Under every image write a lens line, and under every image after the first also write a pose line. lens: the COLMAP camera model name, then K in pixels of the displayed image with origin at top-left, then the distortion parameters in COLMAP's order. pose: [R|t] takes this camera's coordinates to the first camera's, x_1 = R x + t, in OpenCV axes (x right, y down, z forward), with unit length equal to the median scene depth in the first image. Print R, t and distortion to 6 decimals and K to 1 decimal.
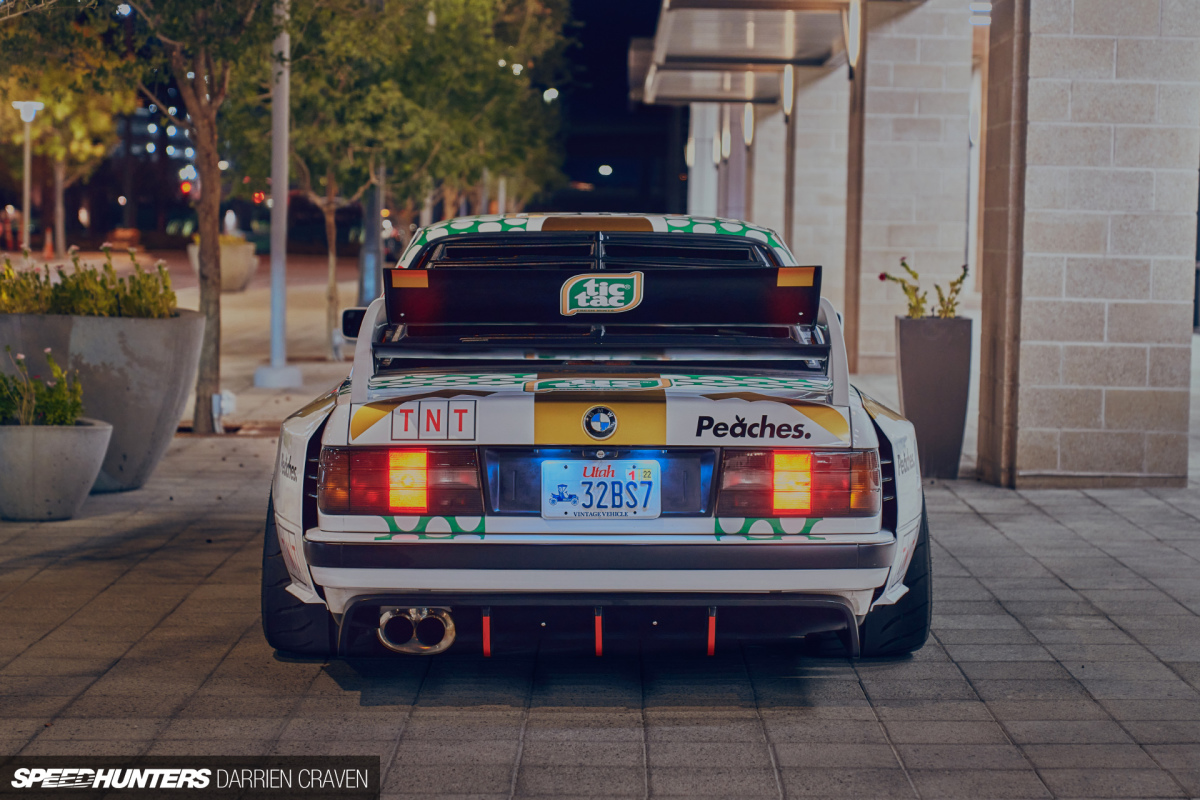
lens RADIAL K [[2268.9, 0, 600.0], [0, 2268.9, 400.0], [0, 0, 1]] dist [-0.019619, 0.052202]
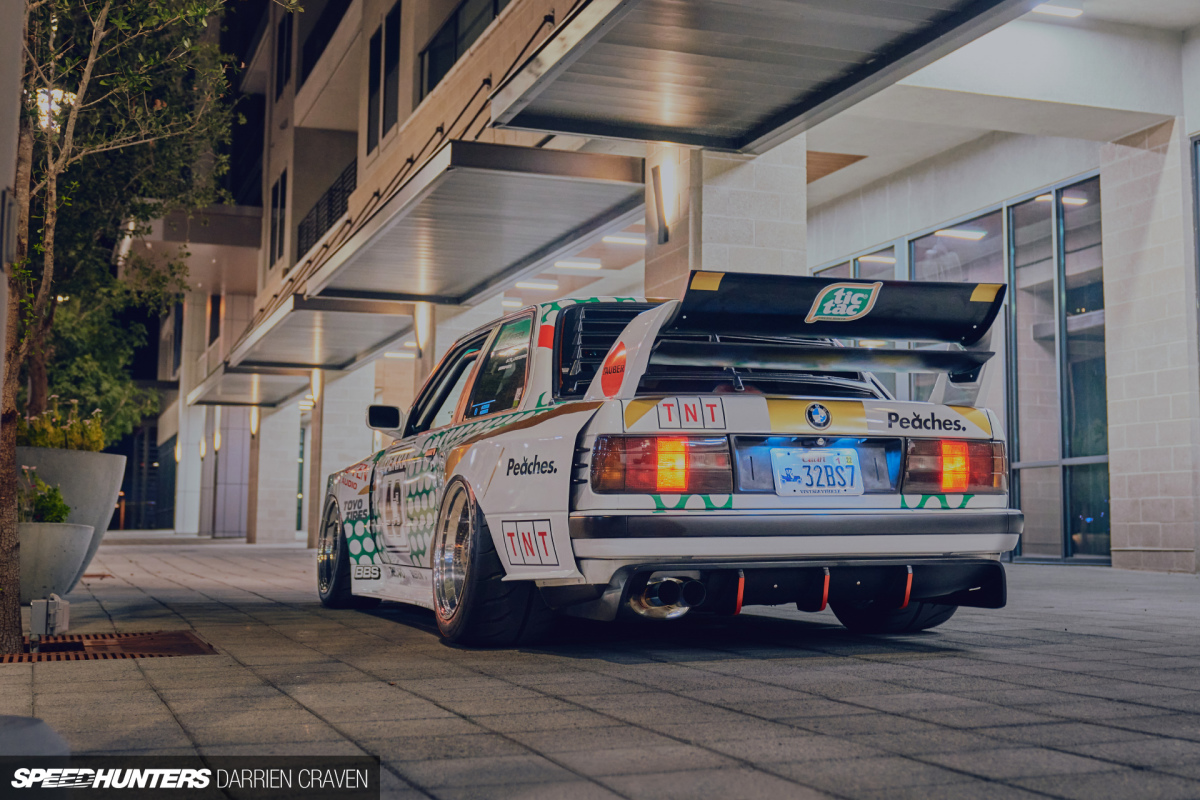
lens RADIAL K [[1418.2, 0, 600.0], [0, 1418.2, 400.0], [0, 0, 1]] dist [0.022062, 0.007662]
pose [[0.949679, 0.013415, 0.312937, -0.349100], [0.030862, 0.990213, -0.136107, 0.101334], [-0.311700, 0.138916, 0.939971, 0.317039]]
